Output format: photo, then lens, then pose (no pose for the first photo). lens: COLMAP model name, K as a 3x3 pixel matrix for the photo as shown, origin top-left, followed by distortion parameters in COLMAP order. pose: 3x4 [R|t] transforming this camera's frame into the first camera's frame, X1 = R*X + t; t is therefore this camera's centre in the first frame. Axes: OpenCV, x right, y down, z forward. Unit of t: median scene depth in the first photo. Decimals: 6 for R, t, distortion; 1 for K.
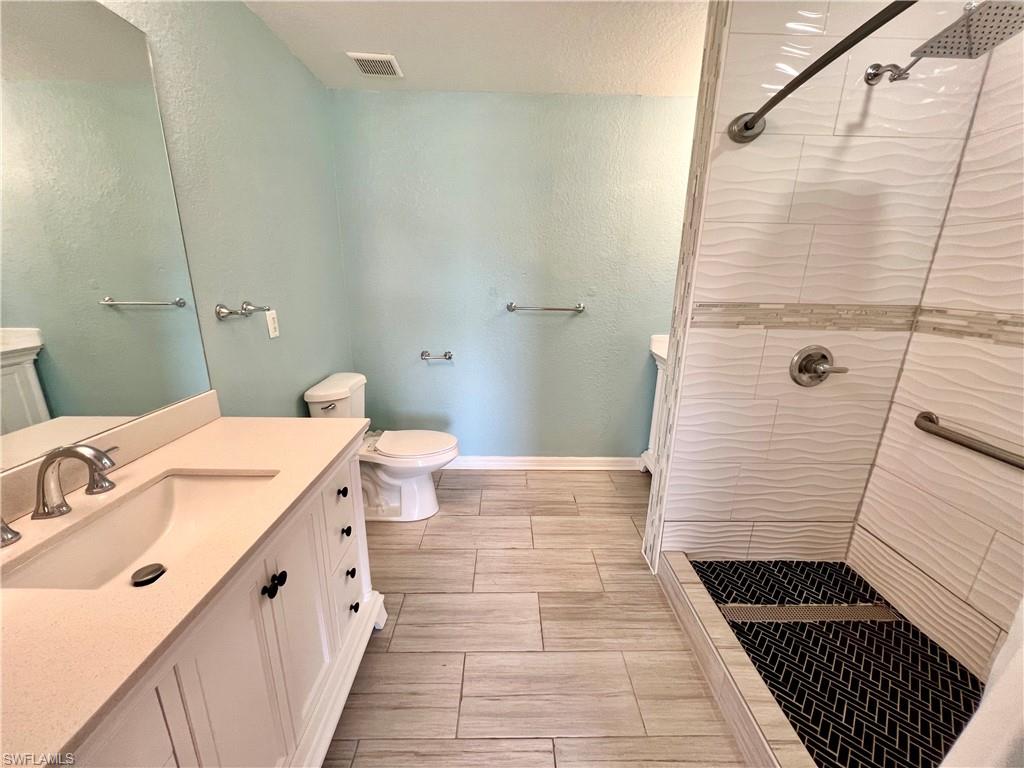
lens RADIAL K [[409.7, 0, 513.2], [0, 409.7, 385.5], [0, 0, 1]] dist [-0.001939, 0.000095]
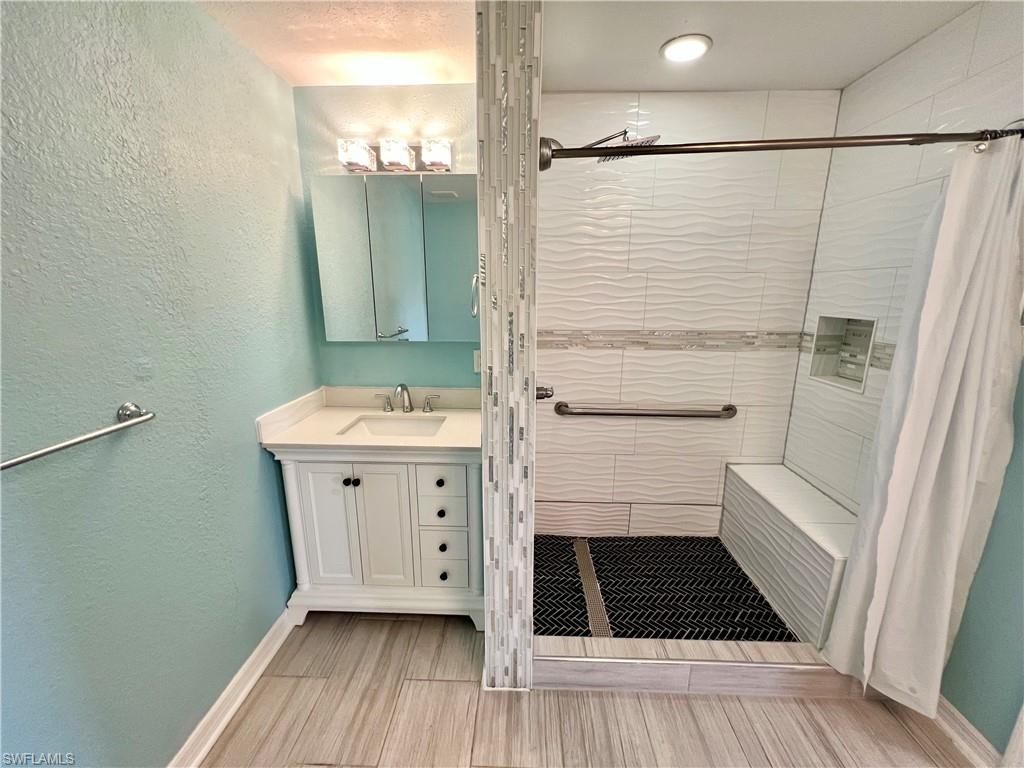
lens RADIAL K [[409.7, 0, 513.2], [0, 409.7, 385.5], [0, 0, 1]] dist [-0.001939, 0.000095]
pose [[0.047281, -0.240980, 0.969378, -0.308436], [0.269785, 0.937478, 0.219891, -0.298485], [-0.961759, 0.251127, 0.109338, 0.855228]]
